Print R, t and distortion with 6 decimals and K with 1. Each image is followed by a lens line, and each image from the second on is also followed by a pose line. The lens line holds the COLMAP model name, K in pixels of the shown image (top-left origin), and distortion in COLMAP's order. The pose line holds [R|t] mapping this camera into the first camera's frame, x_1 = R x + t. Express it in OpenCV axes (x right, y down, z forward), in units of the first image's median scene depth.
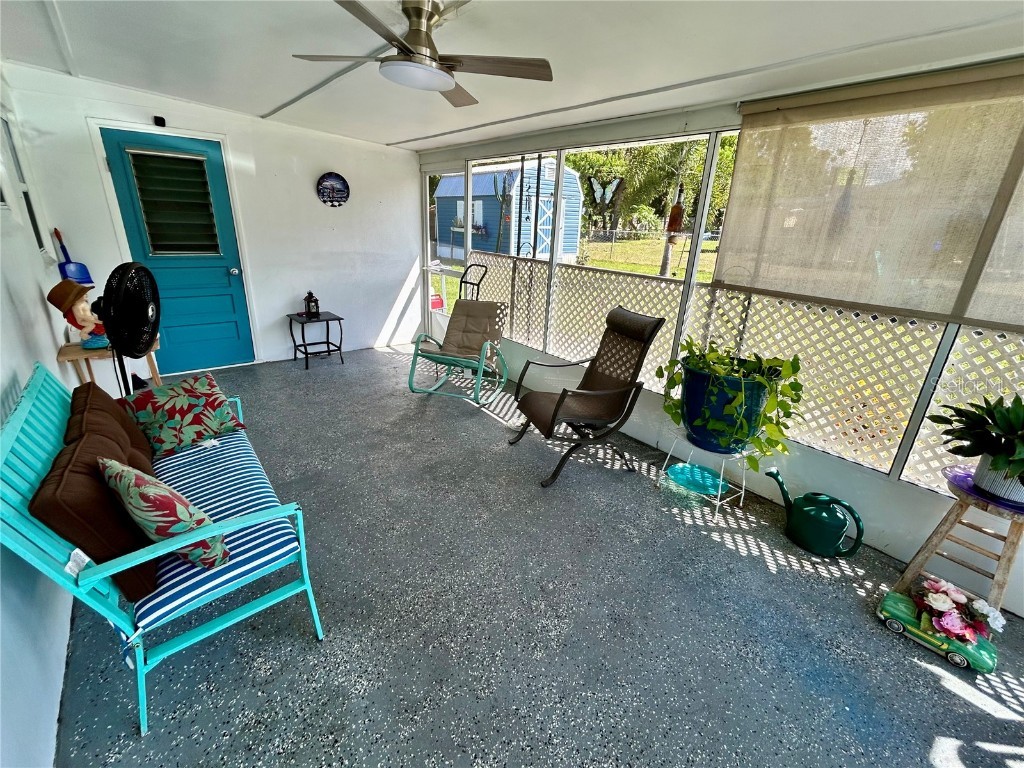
lens RADIAL K [[466.0, 0, 514.3], [0, 466.0, 386.9], [0, 0, 1]] dist [0.002079, -0.000242]
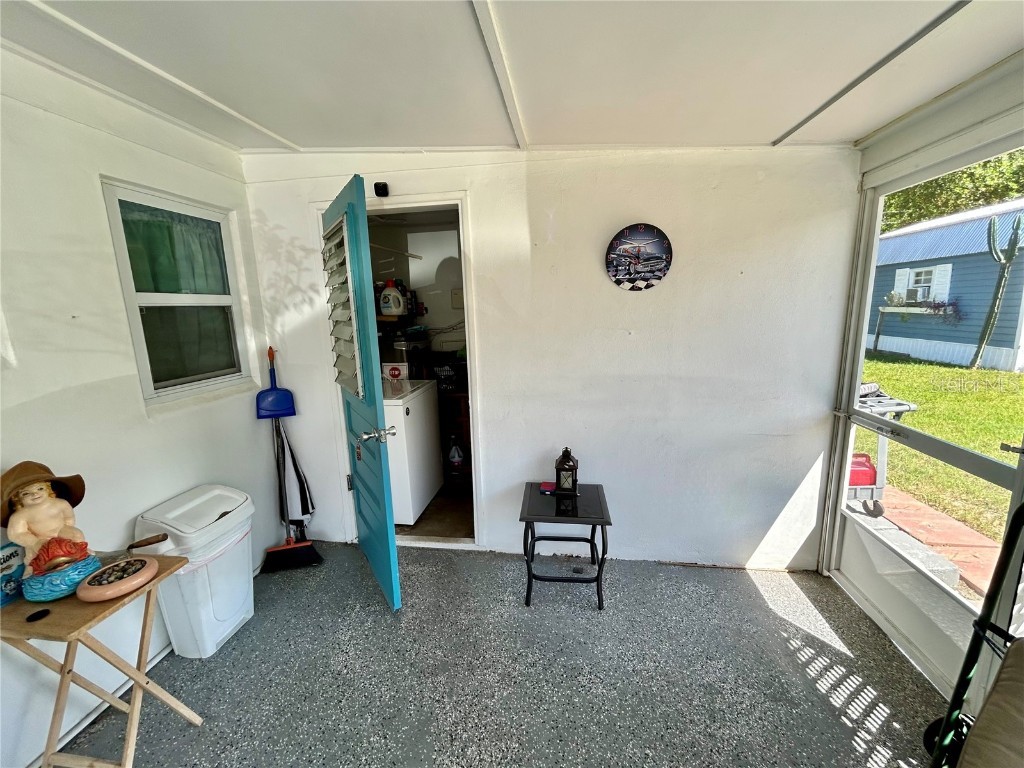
lens RADIAL K [[417.0, 0, 515.0], [0, 417.0, 385.0], [0, 0, 1]] dist [0.000819, 0.000655]
pose [[0.682836, 0.077410, -0.726459, -0.141252], [-0.191450, 0.978581, -0.075678, -0.227924], [0.705040, 0.190756, 0.683030, 0.622054]]
